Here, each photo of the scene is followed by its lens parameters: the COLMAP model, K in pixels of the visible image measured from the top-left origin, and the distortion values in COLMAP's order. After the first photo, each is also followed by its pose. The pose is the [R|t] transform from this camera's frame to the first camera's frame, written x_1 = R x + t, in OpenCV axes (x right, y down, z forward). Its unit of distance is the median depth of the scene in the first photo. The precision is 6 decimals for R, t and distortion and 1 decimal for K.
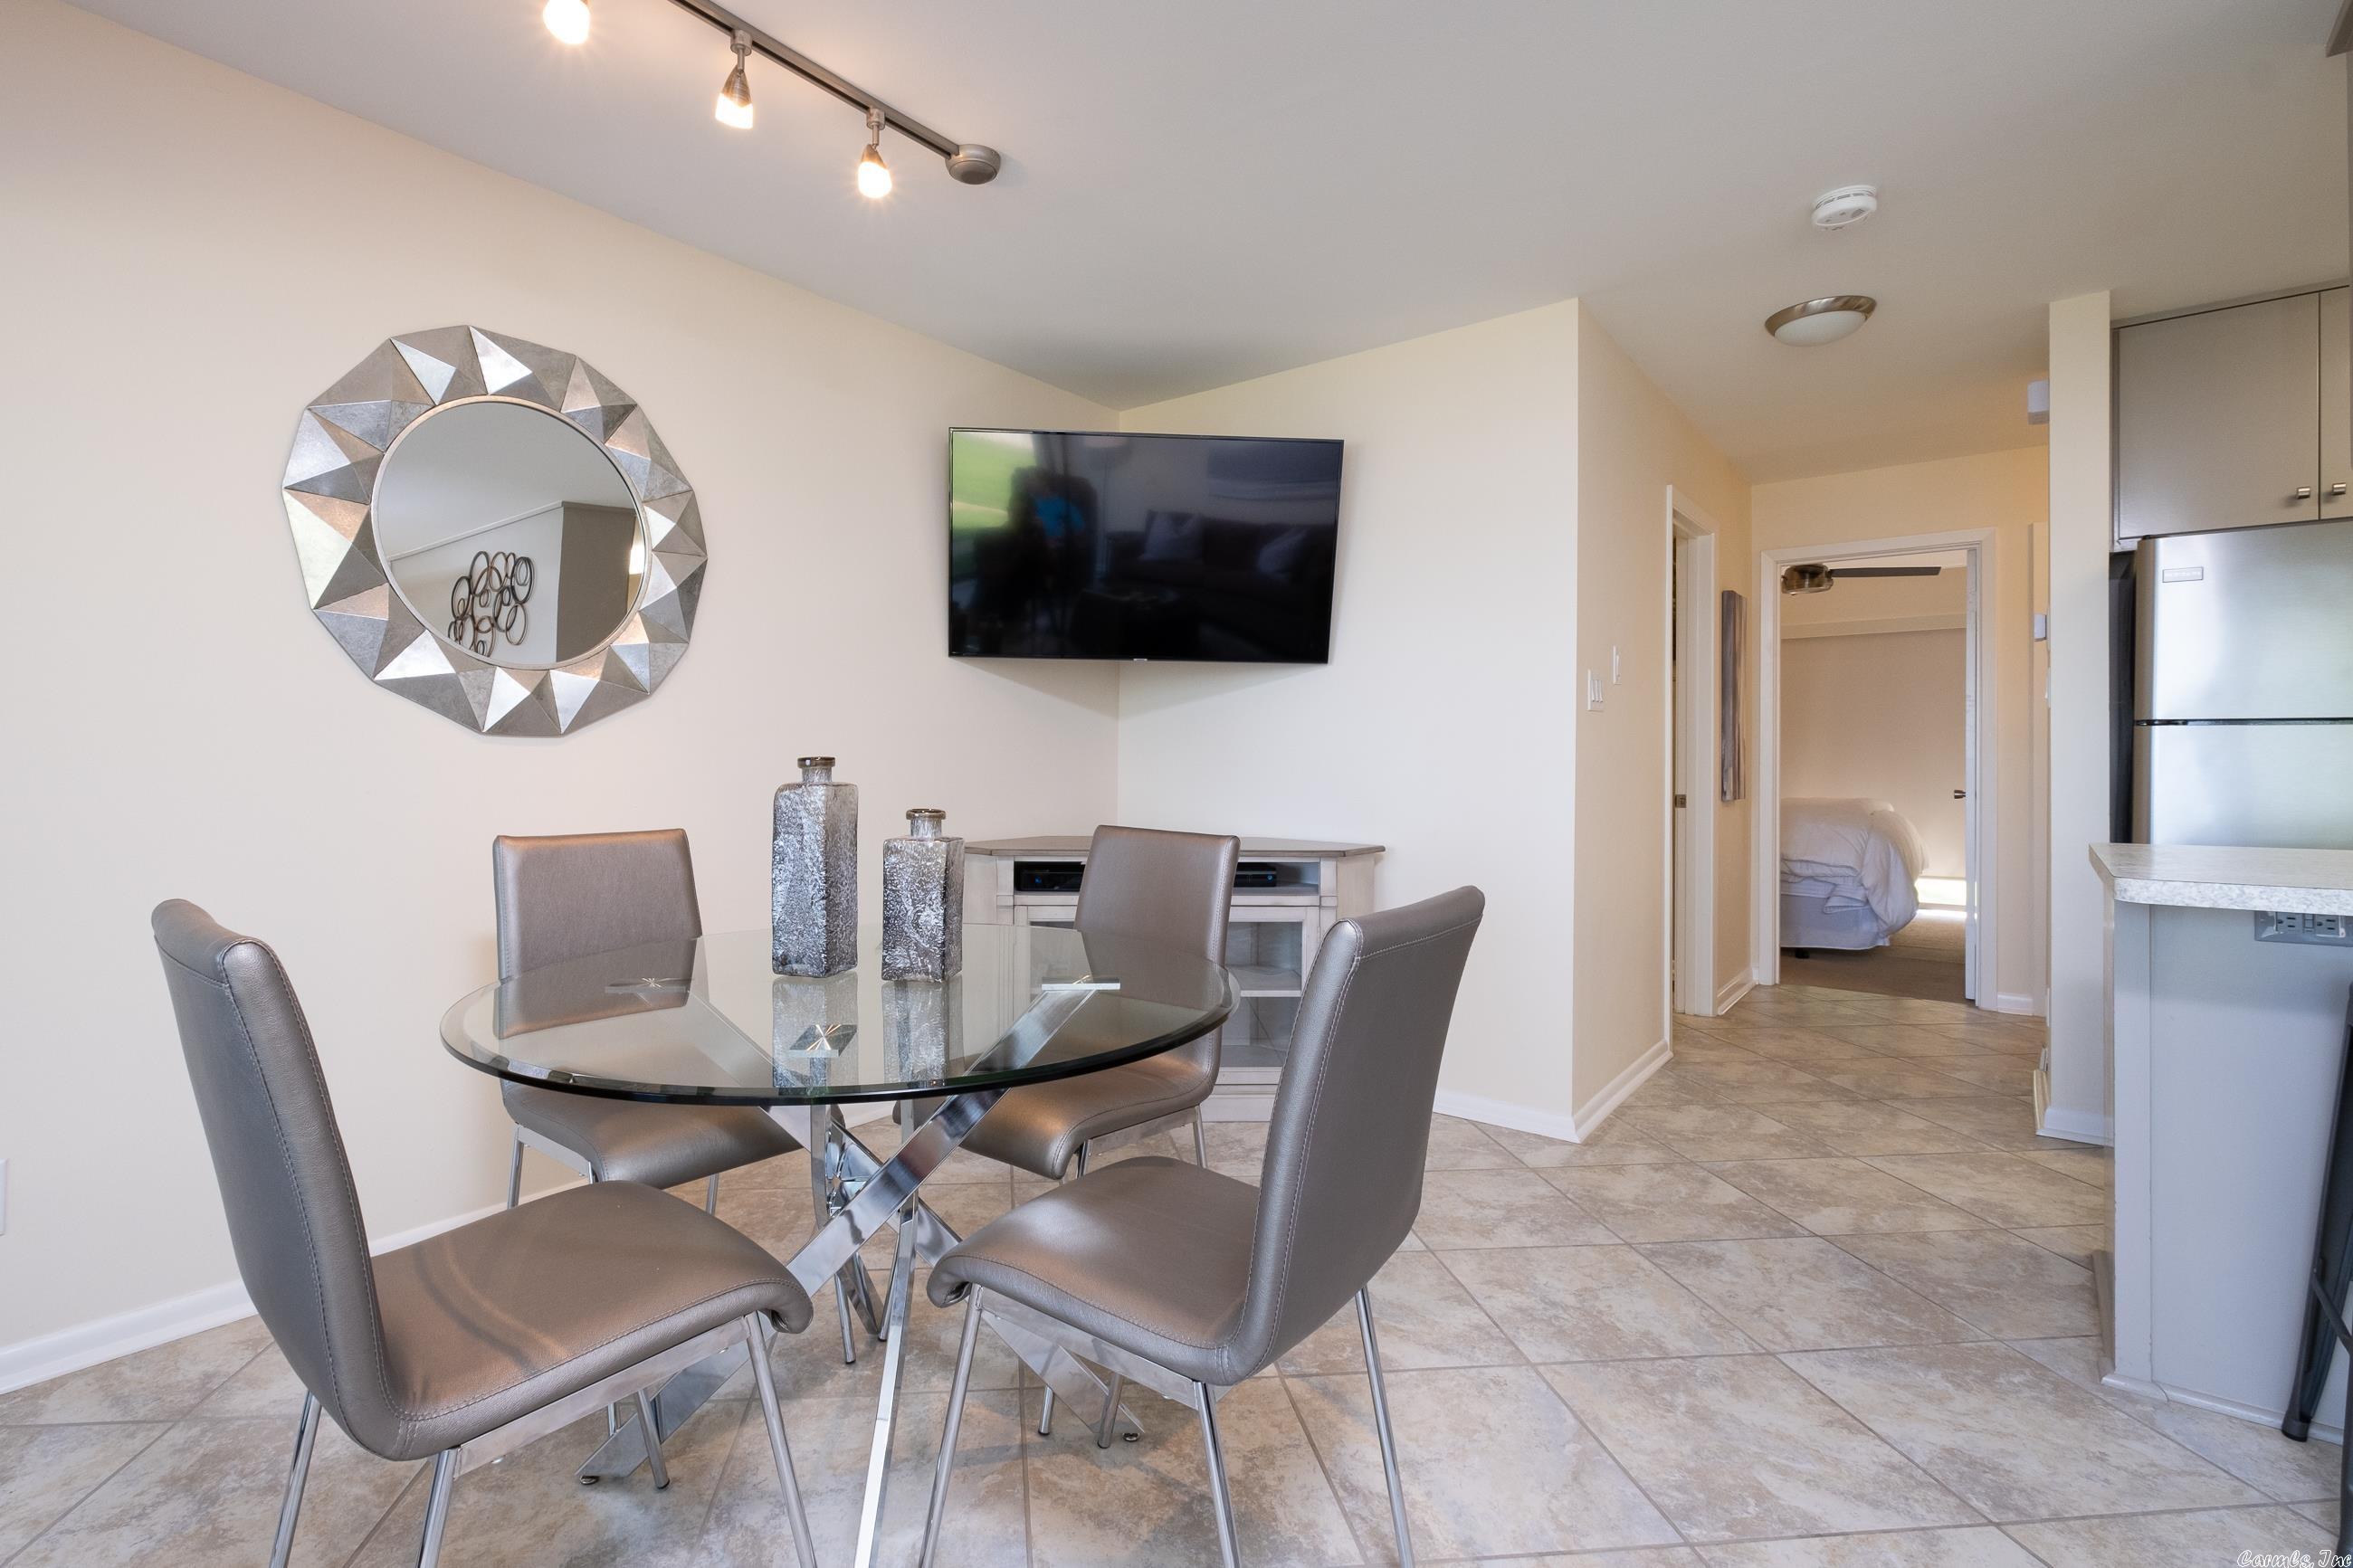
lens RADIAL K [[1103.4, 0, 1090.2], [0, 1103.4, 759.7], [0, 0, 1]] dist [-0.004282, 0.000619]
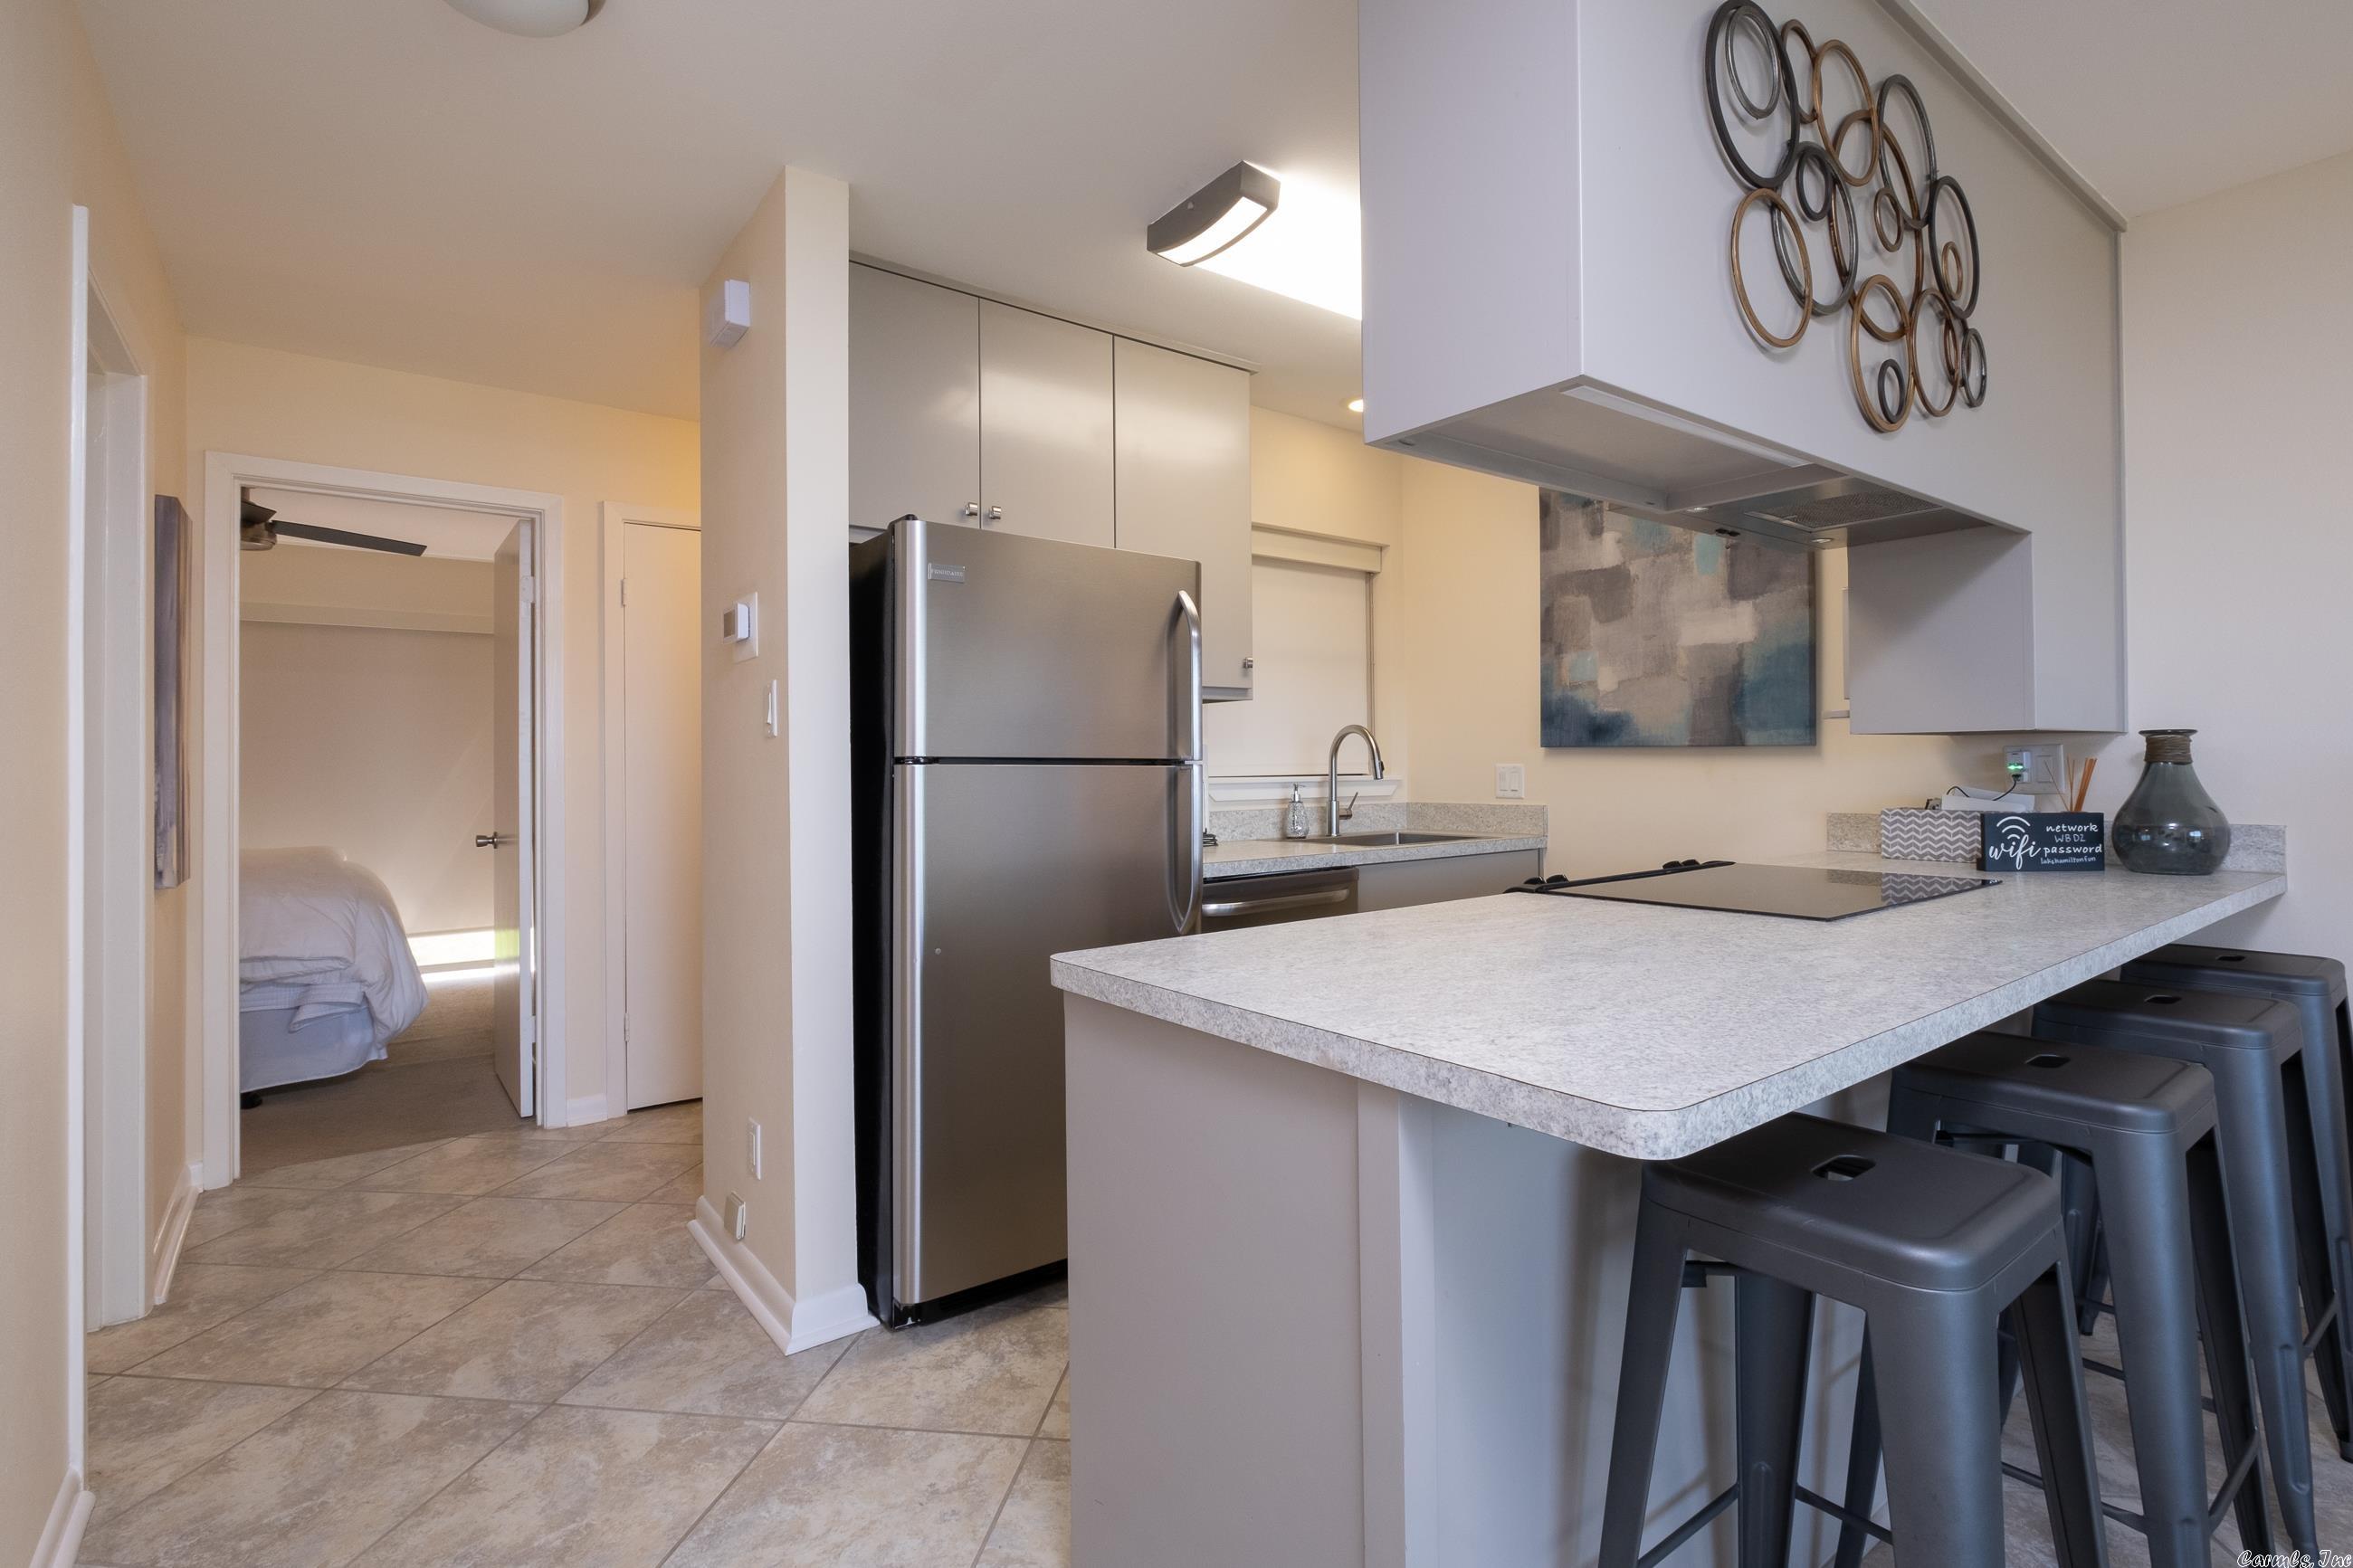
lens RADIAL K [[1111.0, 0, 1226.1], [0, 1111.0, 756.4], [0, 0, 1]] dist [-0.002803, -0.001140]
pose [[0.198816, 0.008461, 0.980000, 0.280068], [0.011203, 0.999878, -0.010905, -0.027967], [-0.979973, 0.013147, 0.198697, 0.709645]]
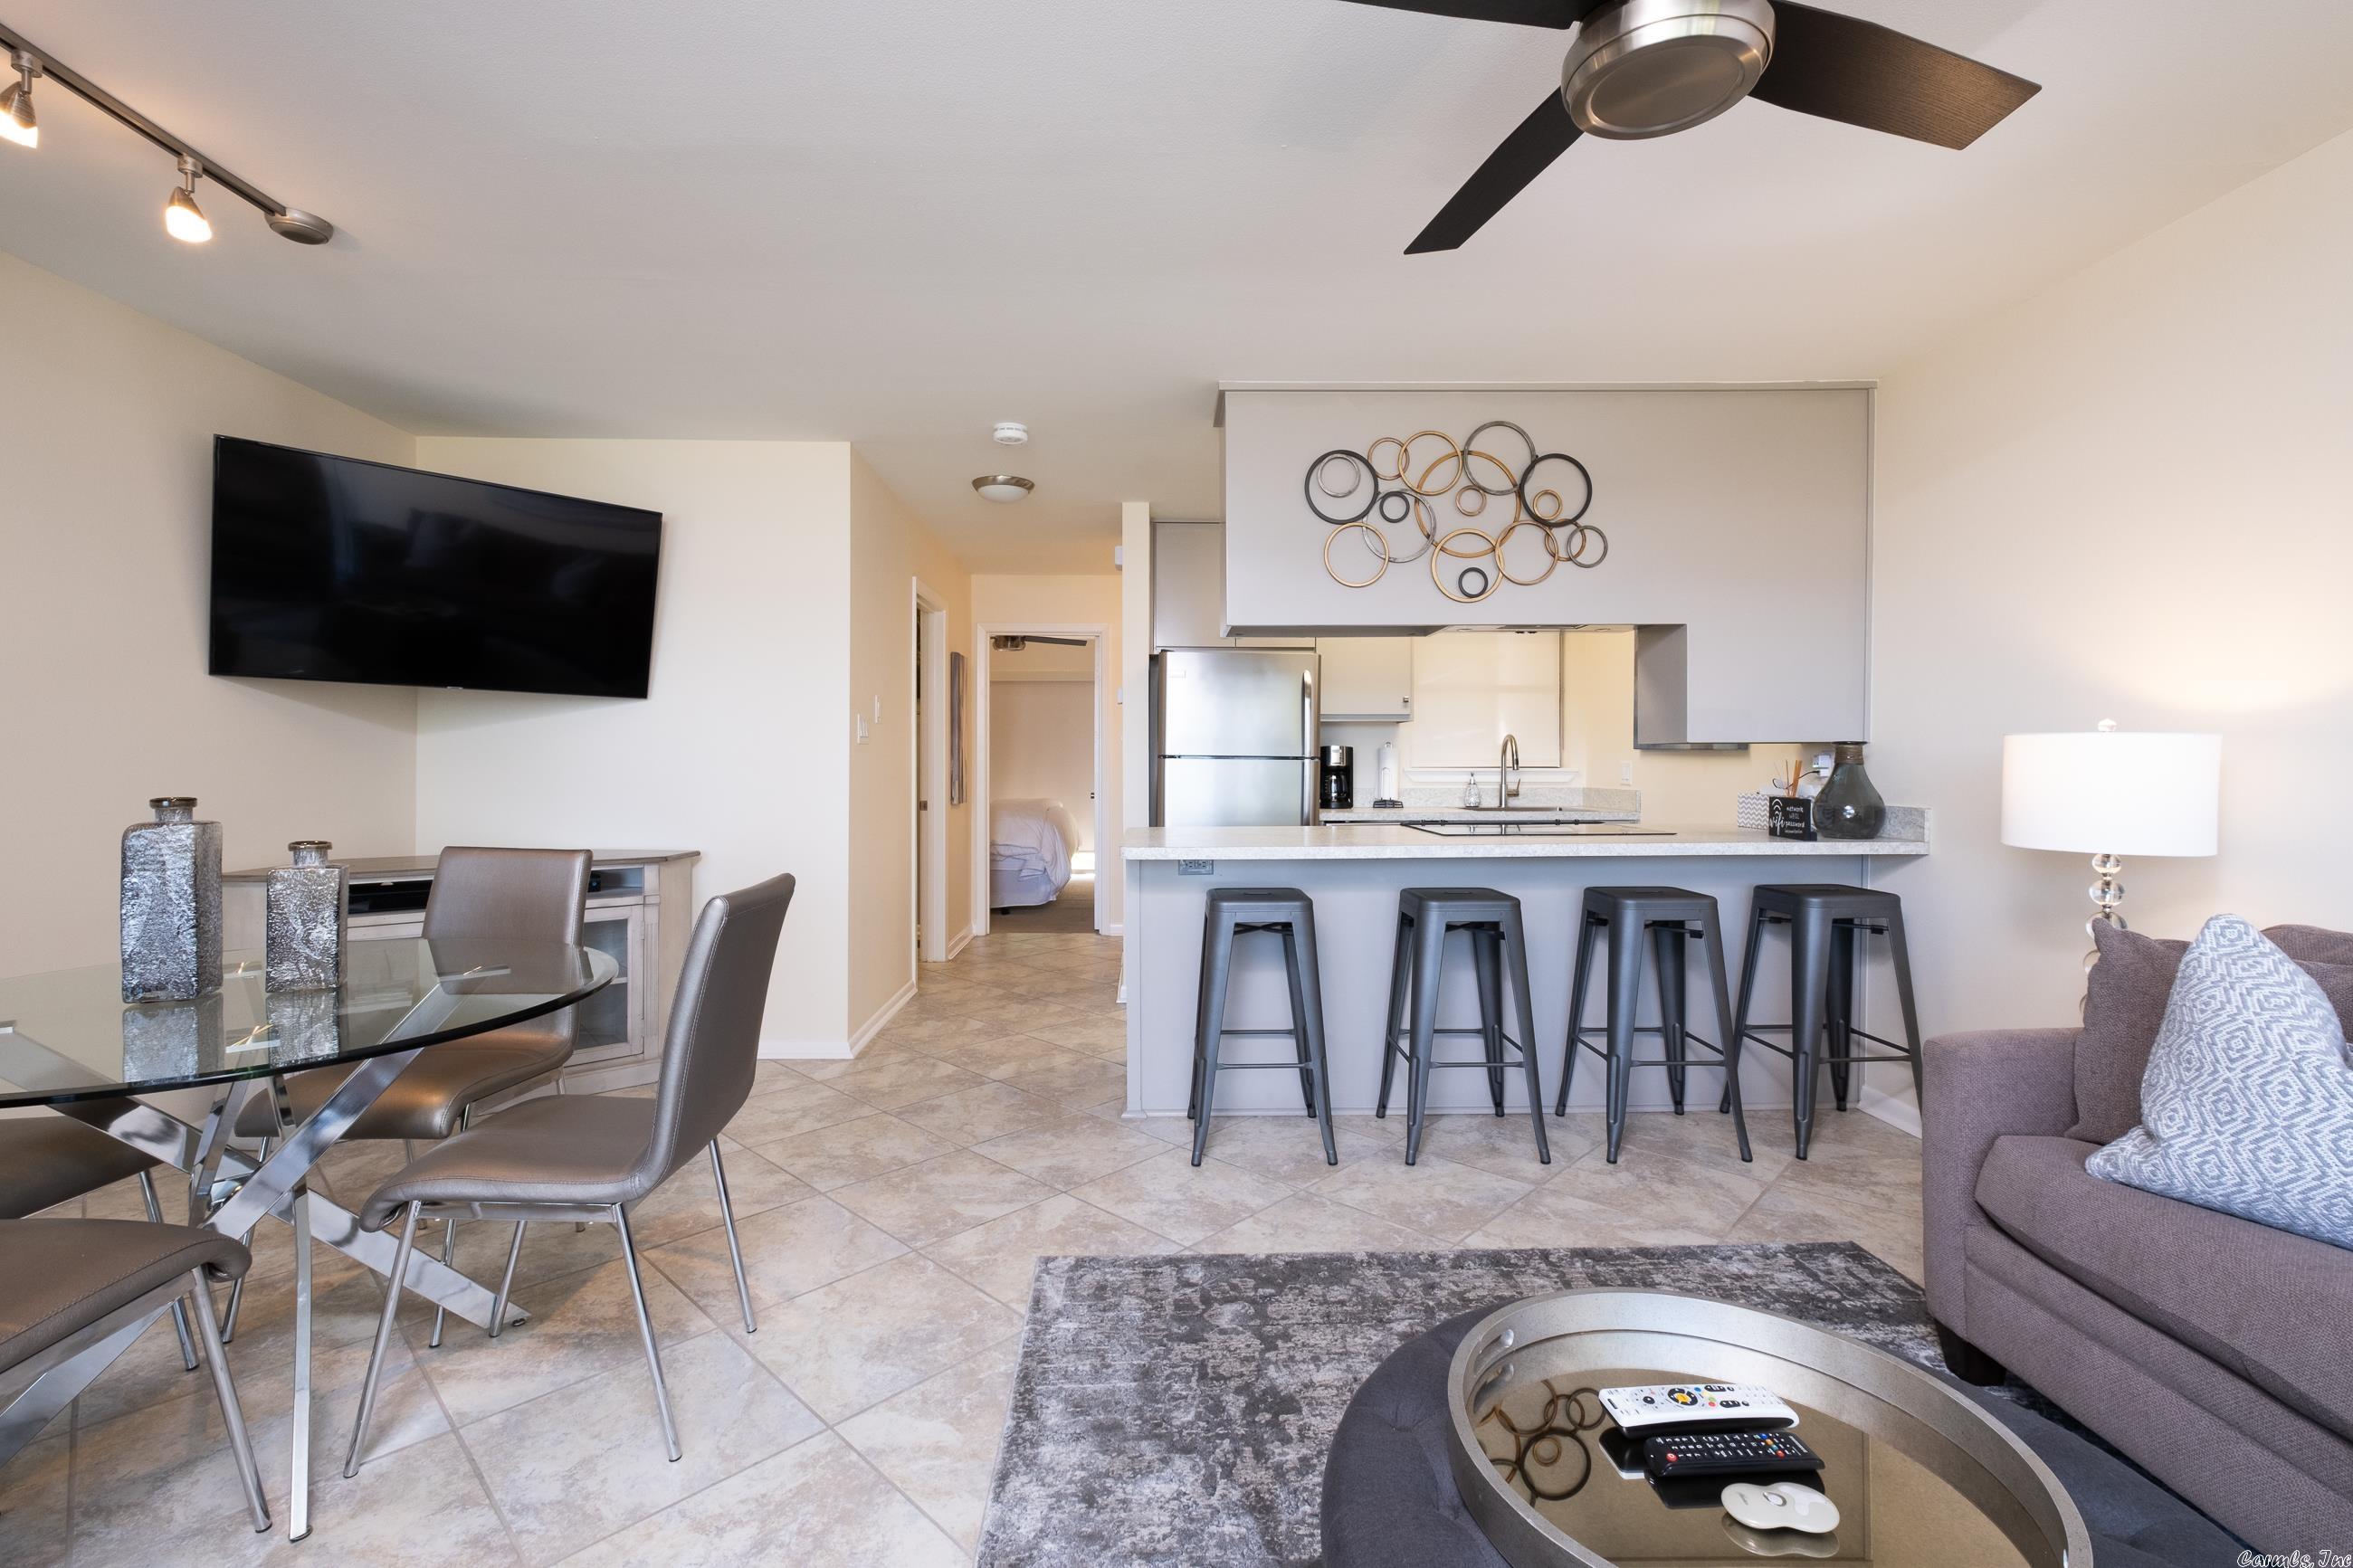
lens RADIAL K [[1025.0, 0, 1169.6], [0, 1025.0, 775.3], [0, 0, 1]] dist [-0.001729, -0.000221]
pose [[0.753095, -0.007006, 0.657874, -0.115189], [-0.000152, 0.999941, 0.010822, -0.023624], [-0.657912, -0.008250, 0.753050, -0.261251]]
